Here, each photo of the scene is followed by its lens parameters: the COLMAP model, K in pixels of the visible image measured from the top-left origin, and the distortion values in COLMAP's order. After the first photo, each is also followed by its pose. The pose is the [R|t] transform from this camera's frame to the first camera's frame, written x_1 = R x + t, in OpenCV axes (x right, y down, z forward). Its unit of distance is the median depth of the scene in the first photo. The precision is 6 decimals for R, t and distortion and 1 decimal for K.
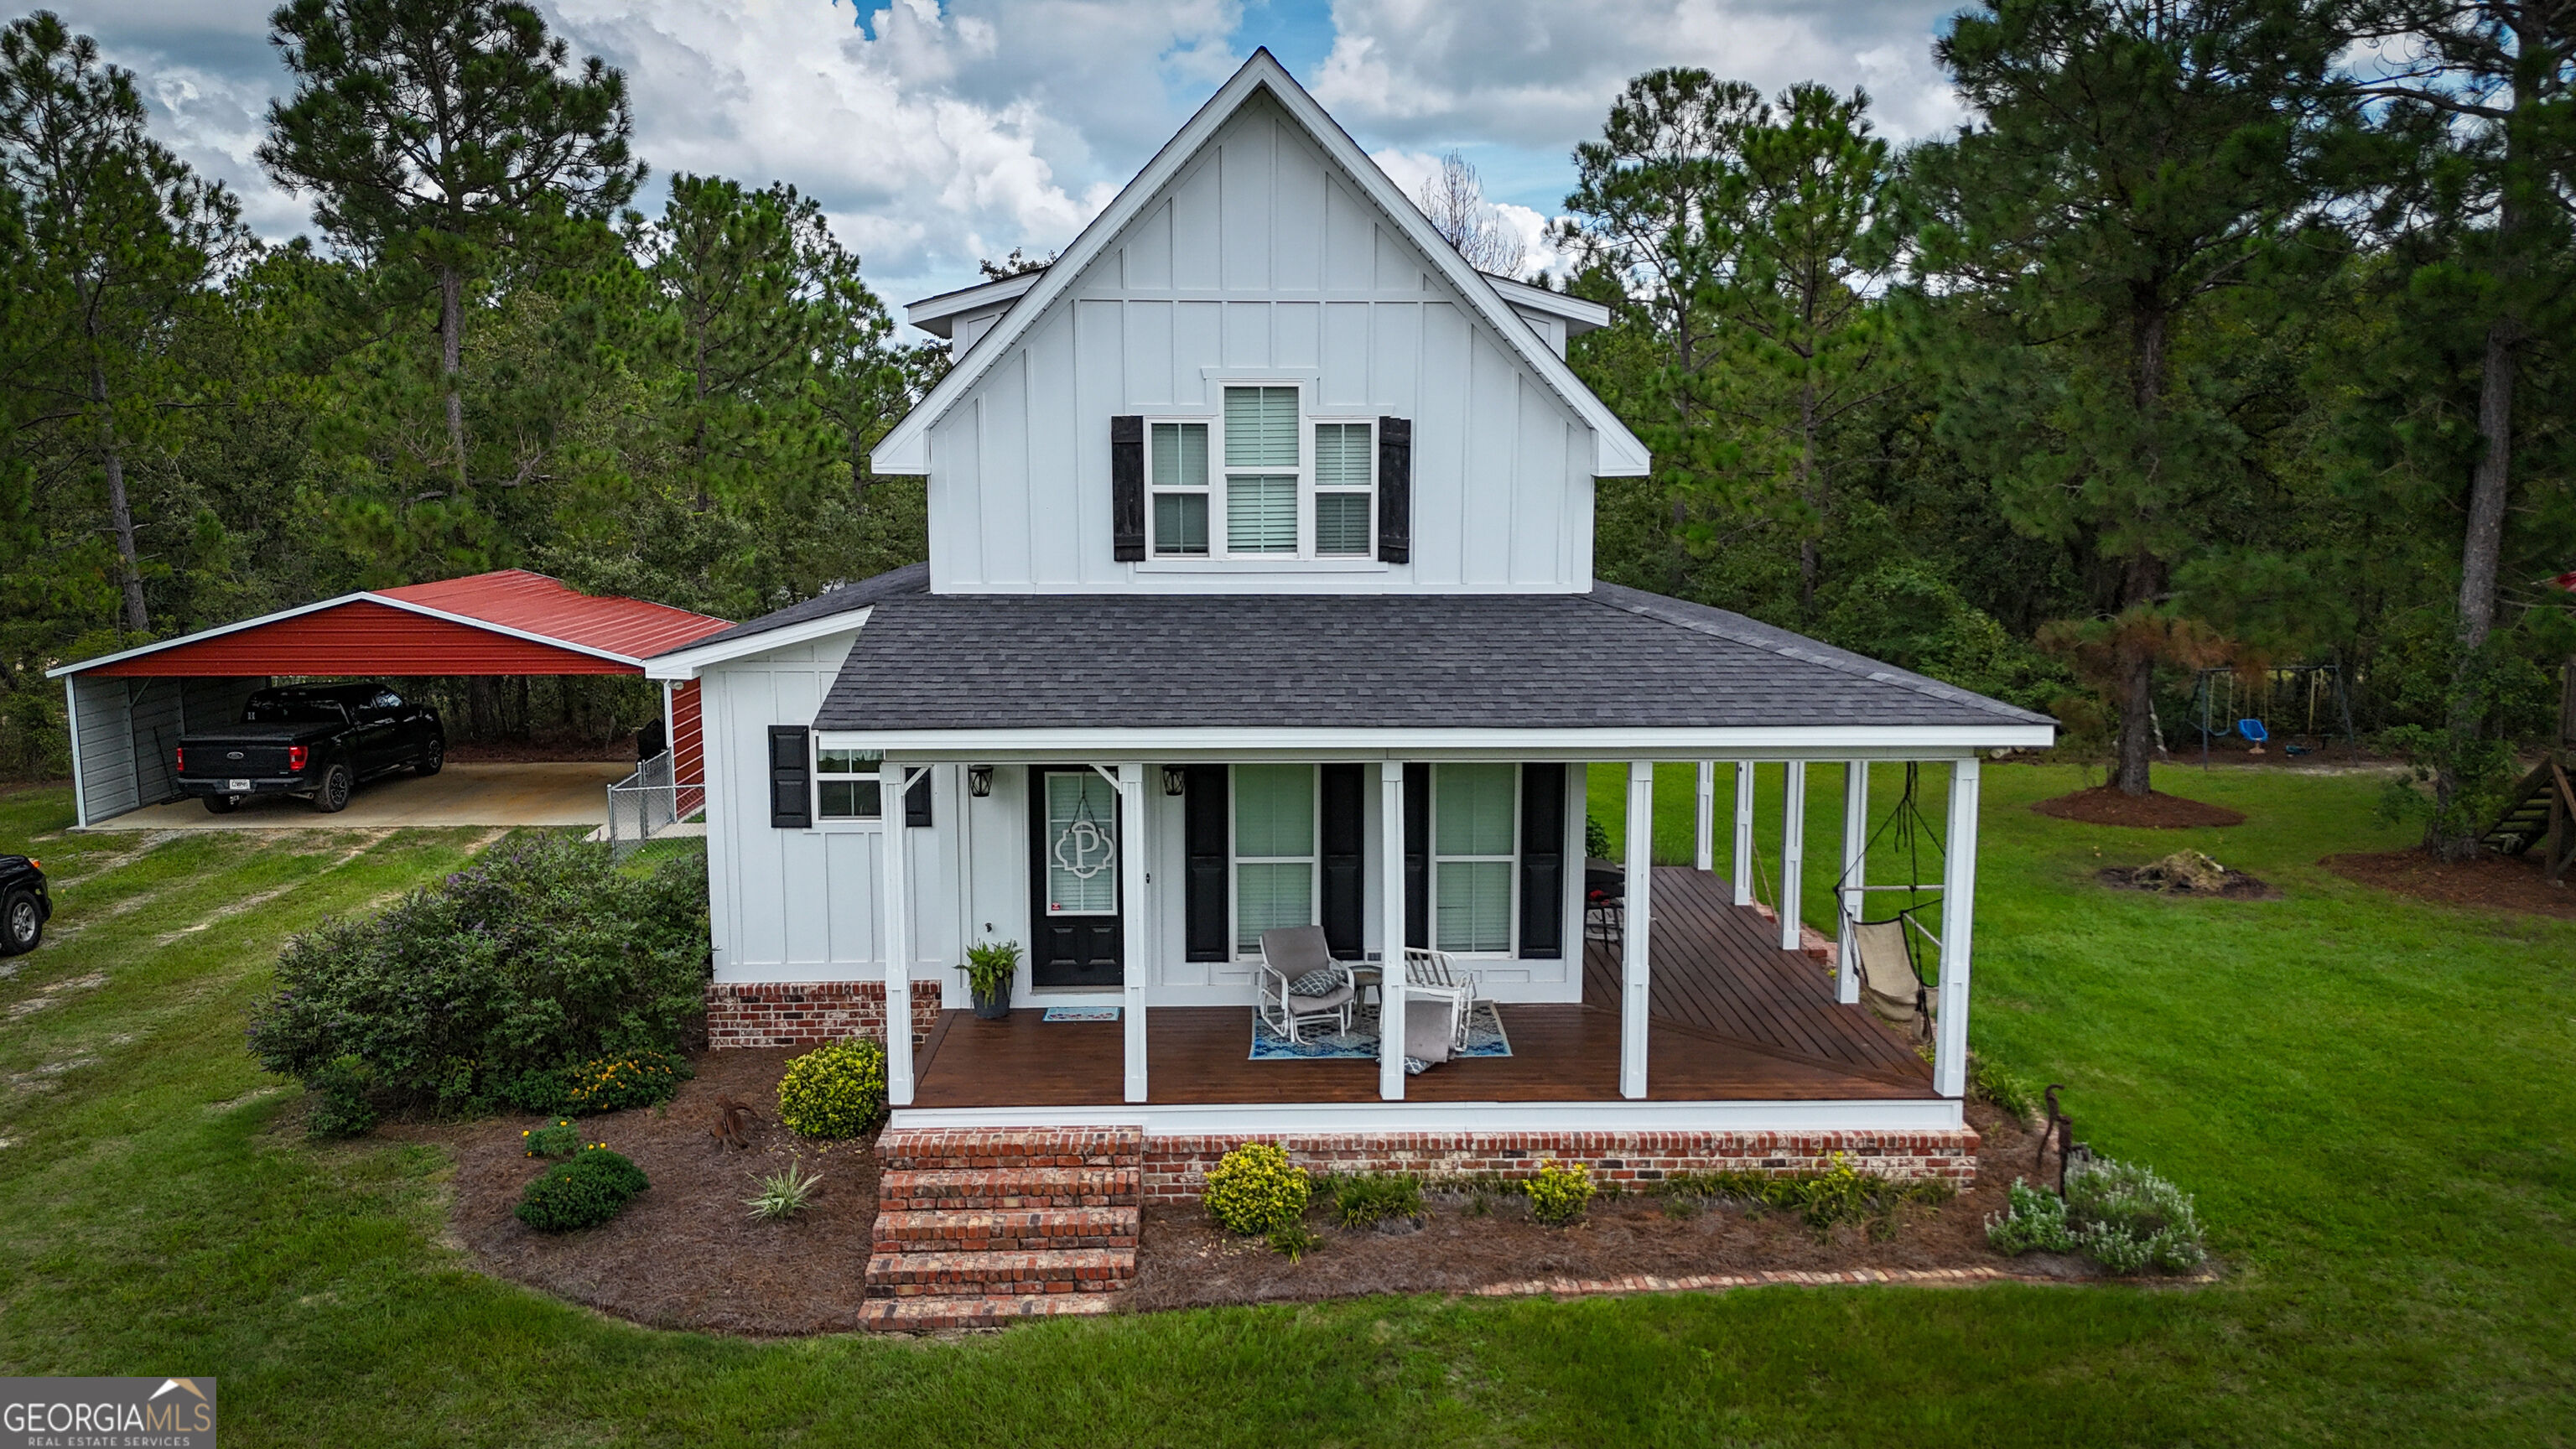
lens RADIAL K [[1915.7, 0, 1288.0], [0, 1915.7, 724.5], [0, 0, 1]] dist [0.081075, -0.072705]
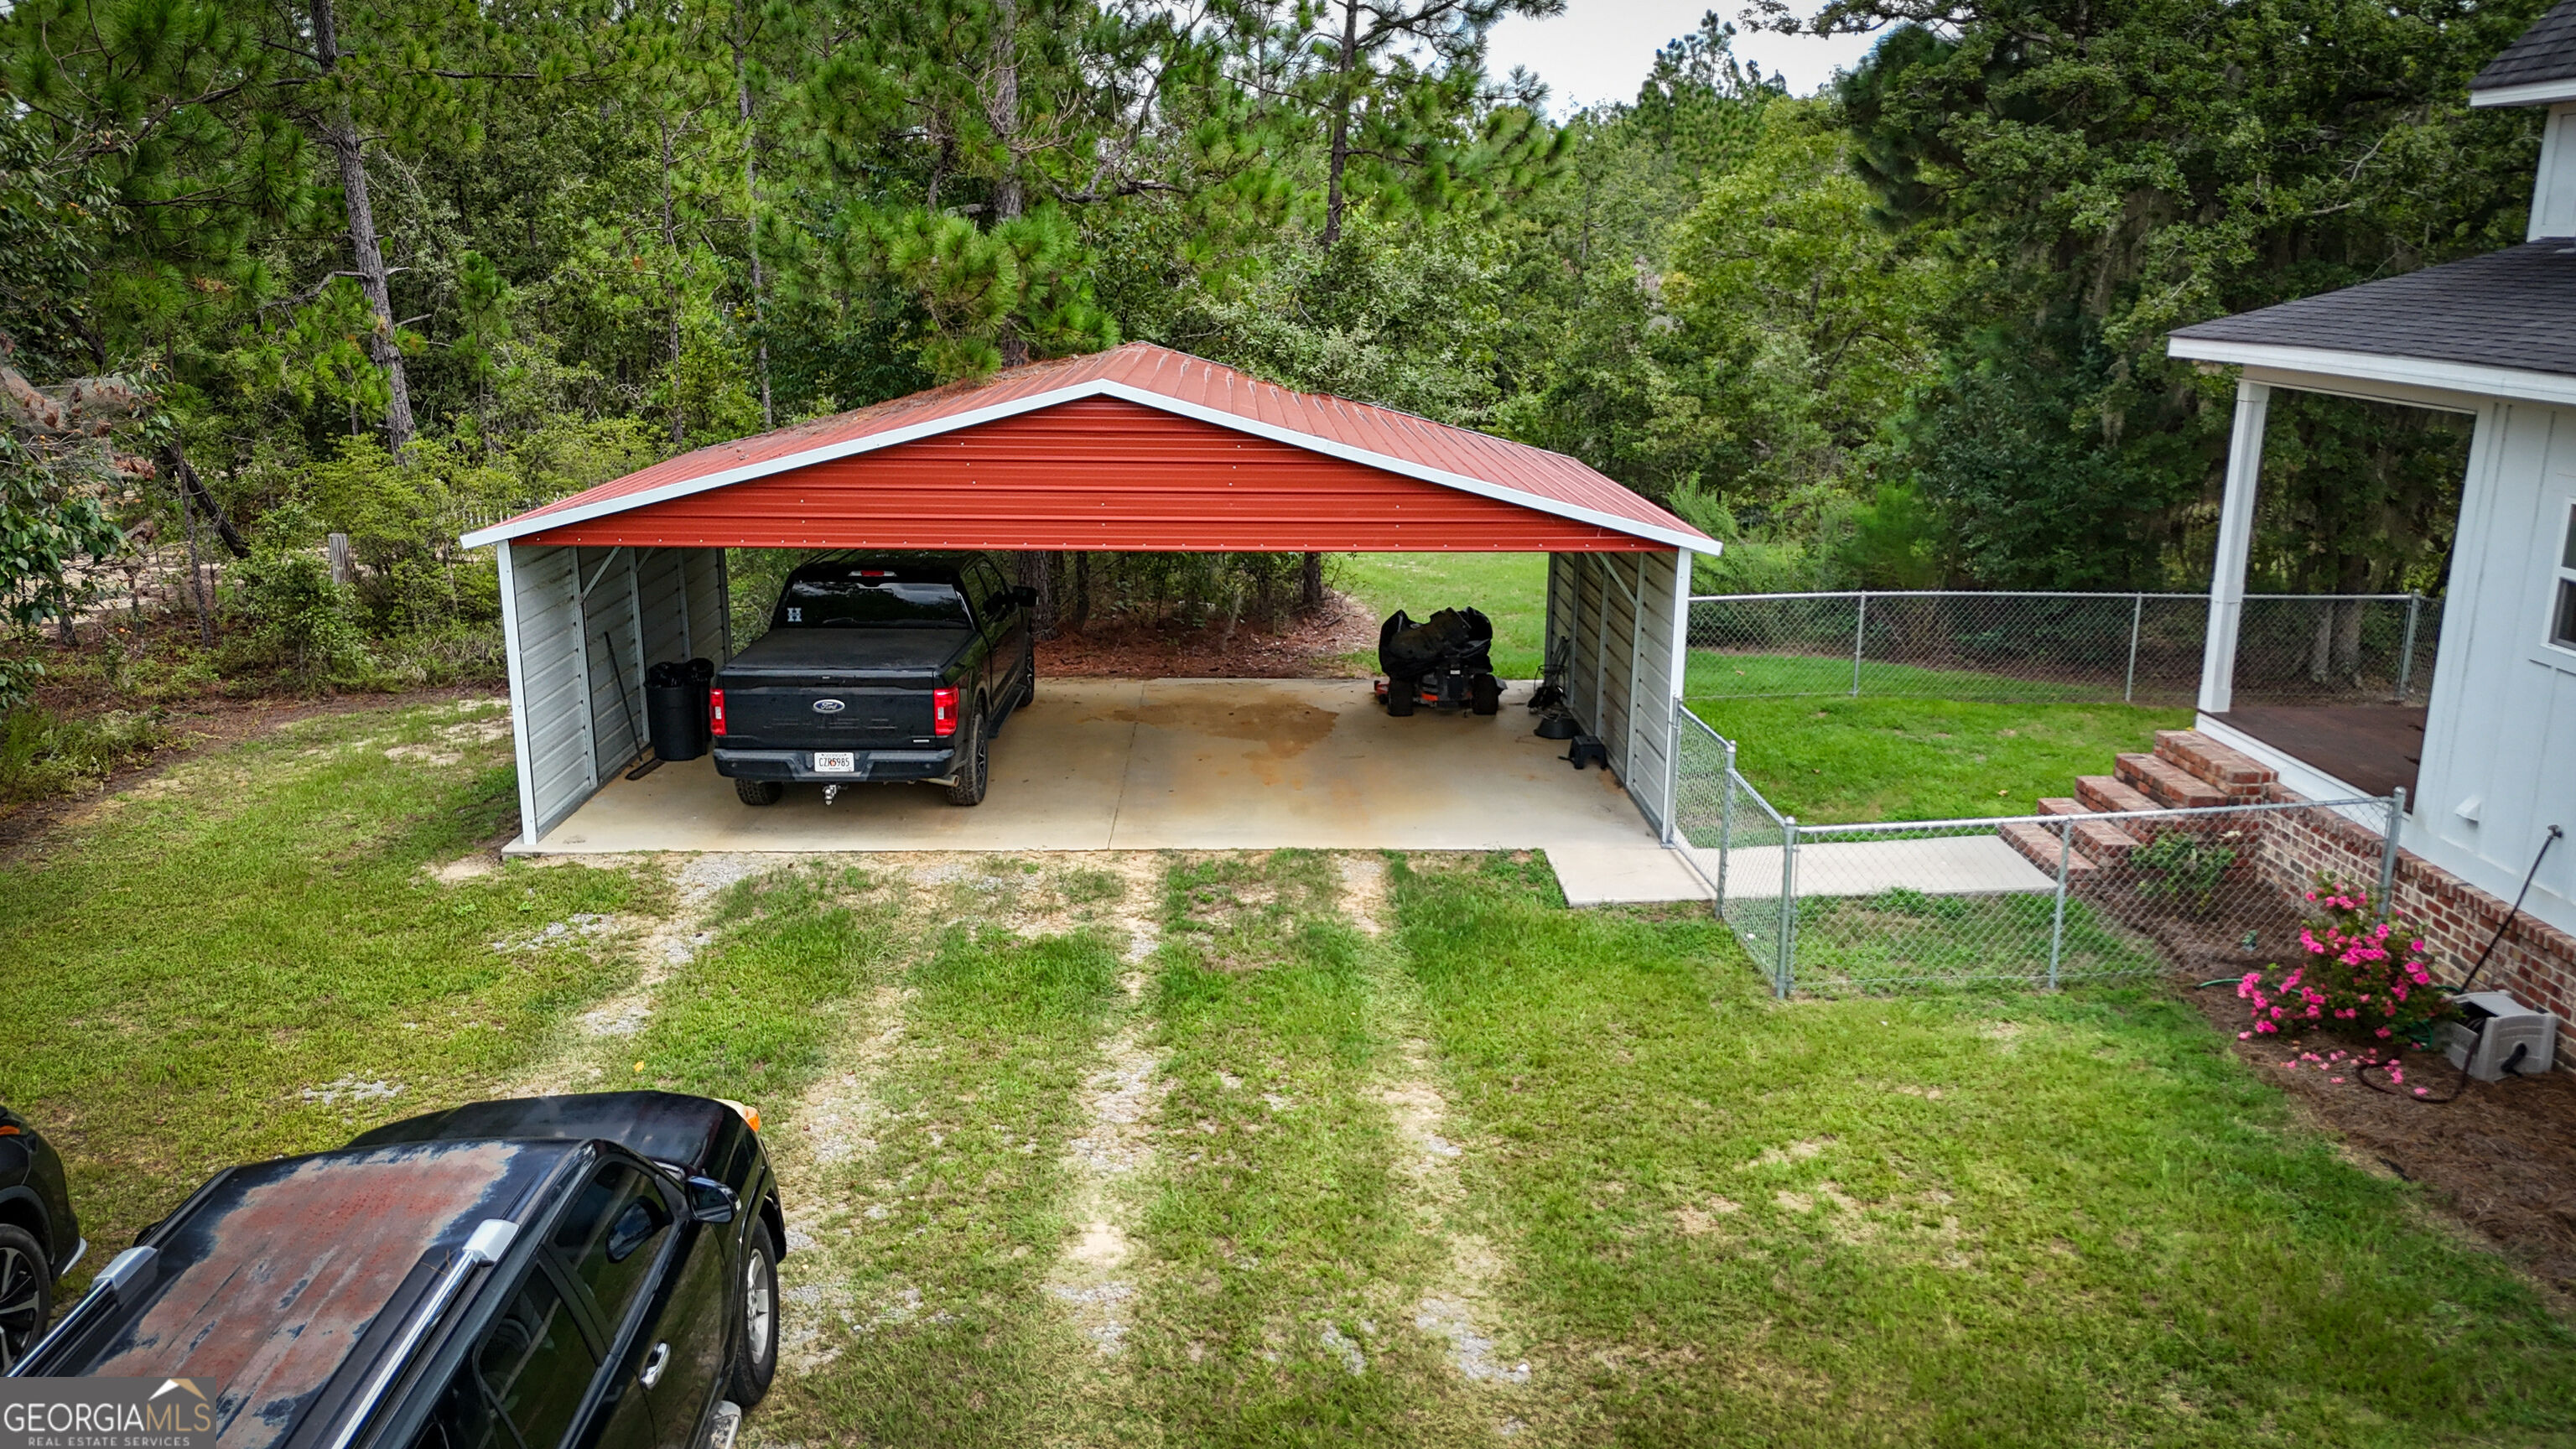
lens RADIAL K [[1898.2, 0, 1288.0], [0, 1898.2, 724.5], [0, 0, 1]] dist [0.060610, -0.064928]
pose [[0.999947, 0.008300, 0.006077, -0.432452], [-0.008888, 0.994515, 0.104212, -0.031990], [-0.005179, -0.104261, 0.994537, 0.521469]]
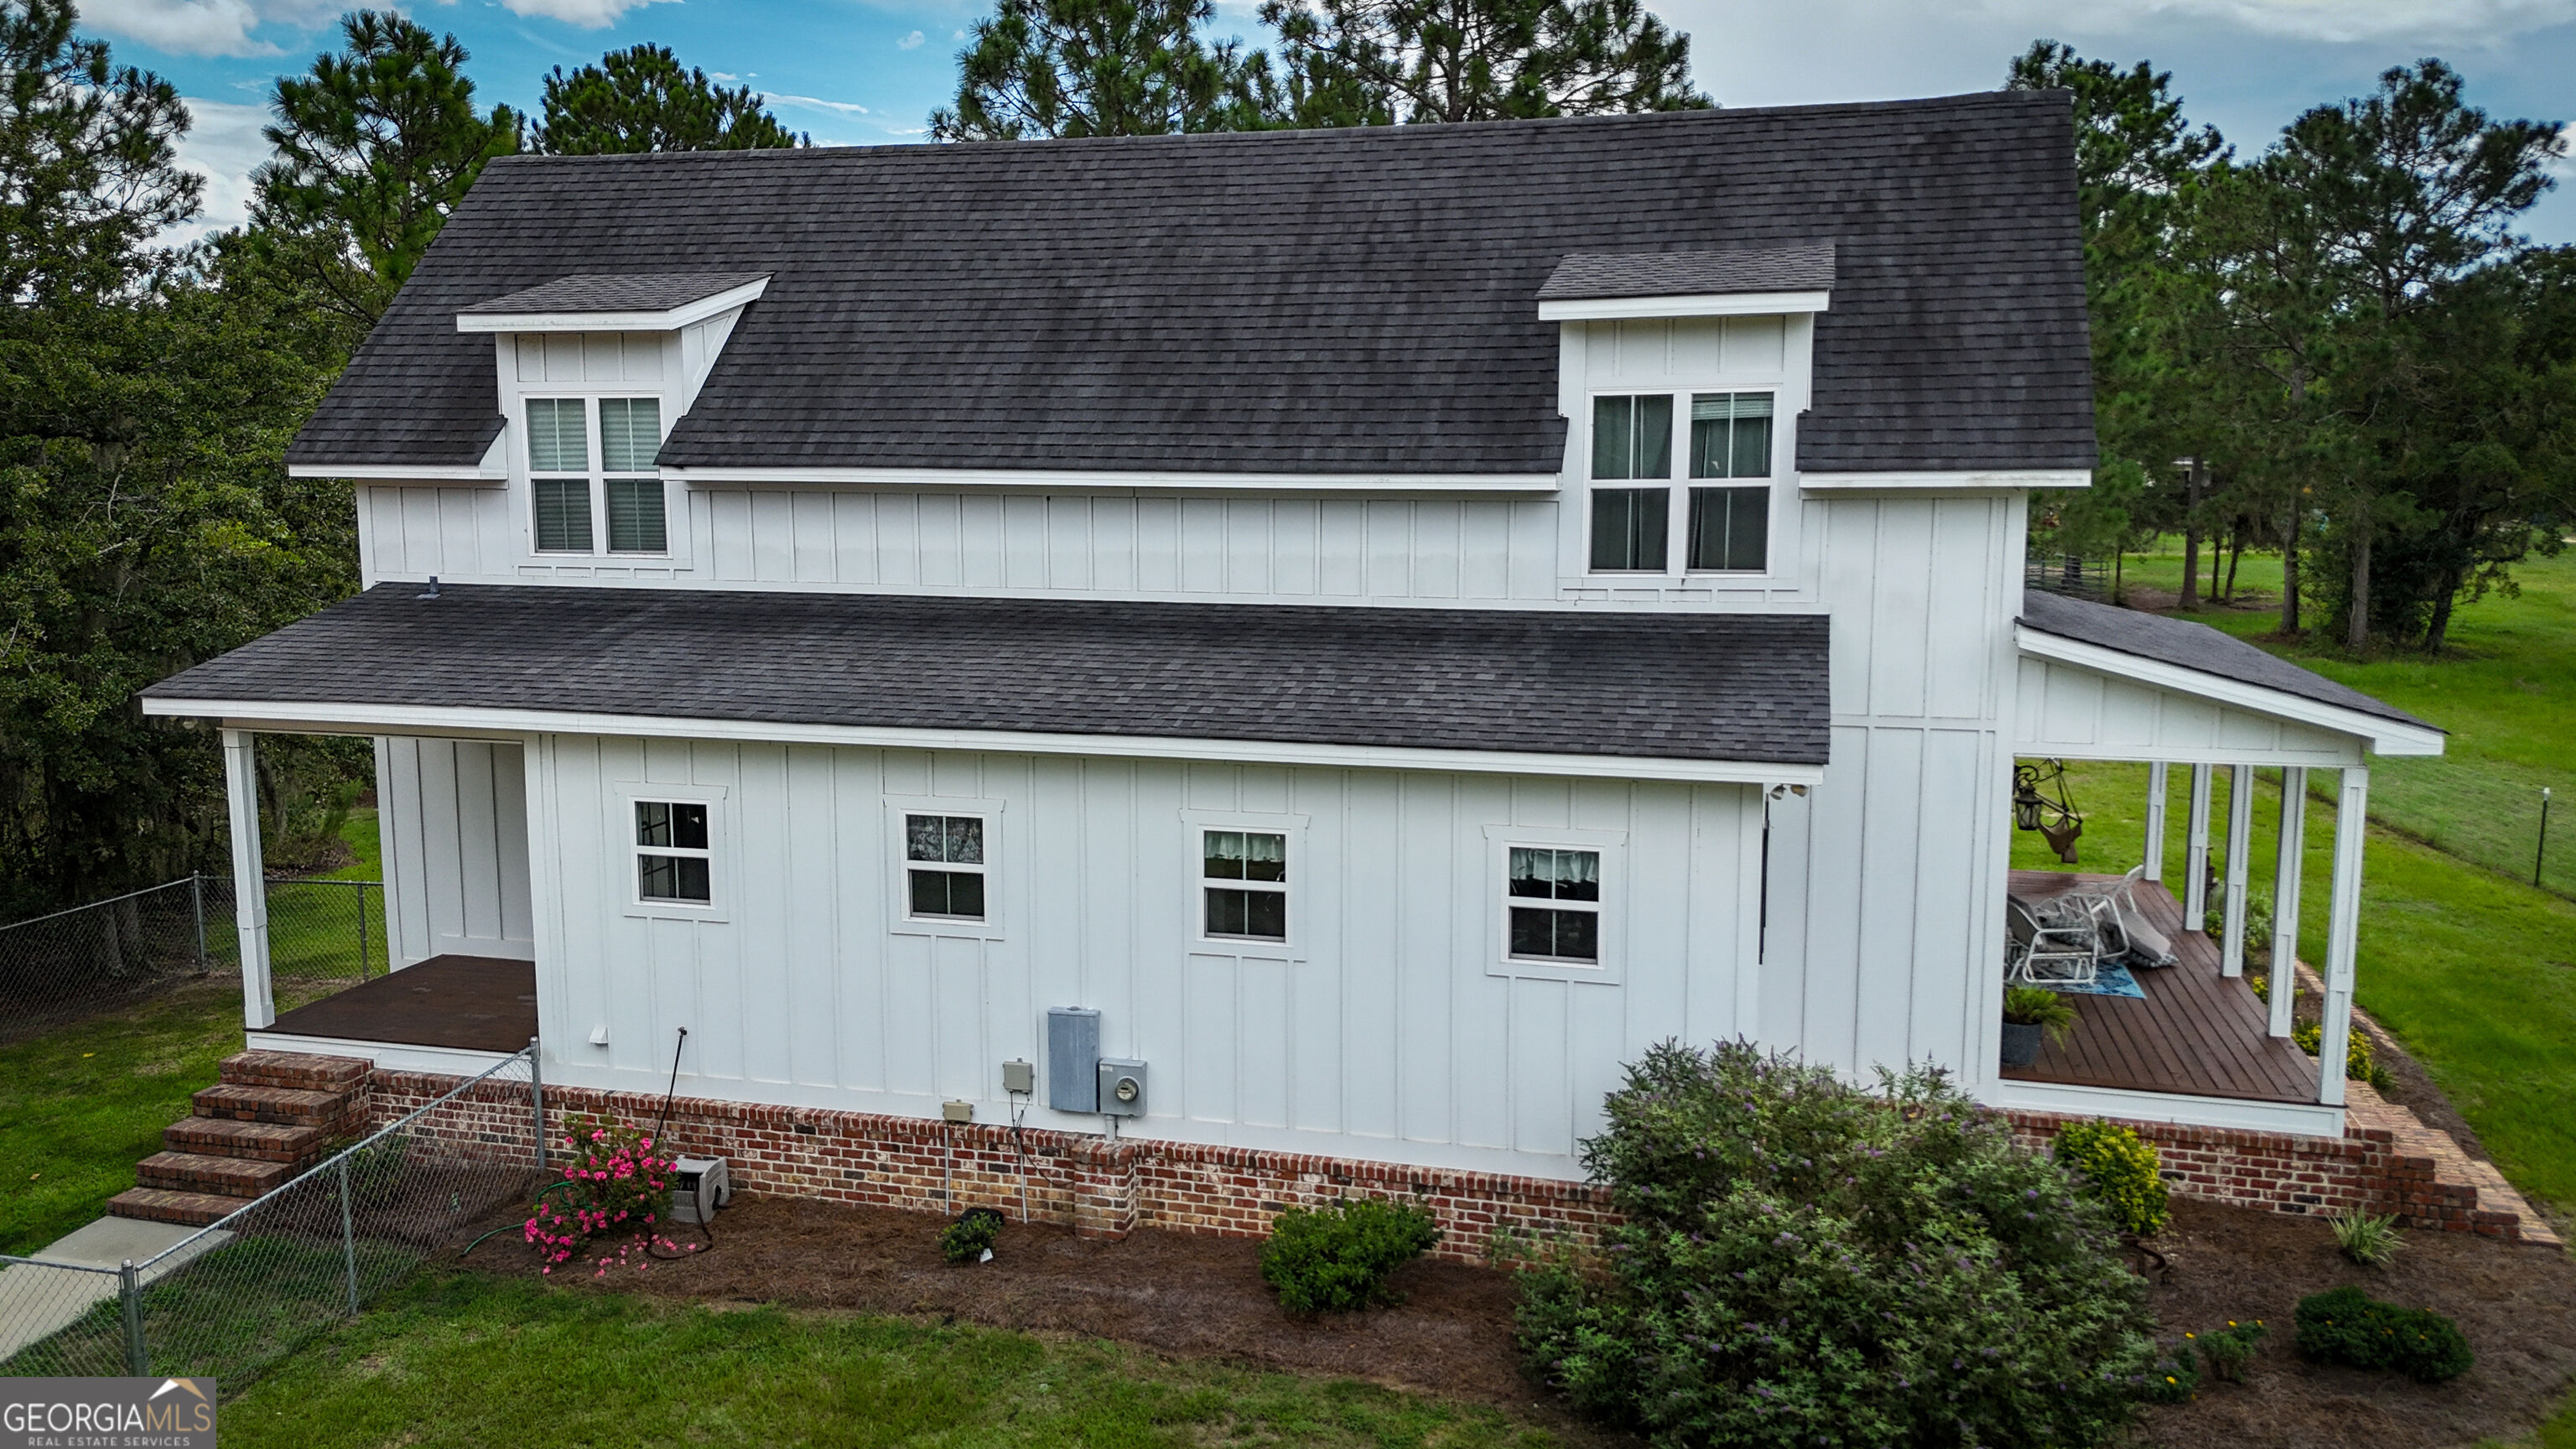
lens RADIAL K [[1915.7, 0, 1288.0], [0, 1915.7, 724.5], [0, 0, 1]] dist [0.081075, -0.072705]
pose [[0.285189, -0.141394, 0.947985, -0.615447], [0.140646, 0.984526, 0.104533, -0.086325], [-0.948096, 0.103518, 0.300662, 0.569086]]
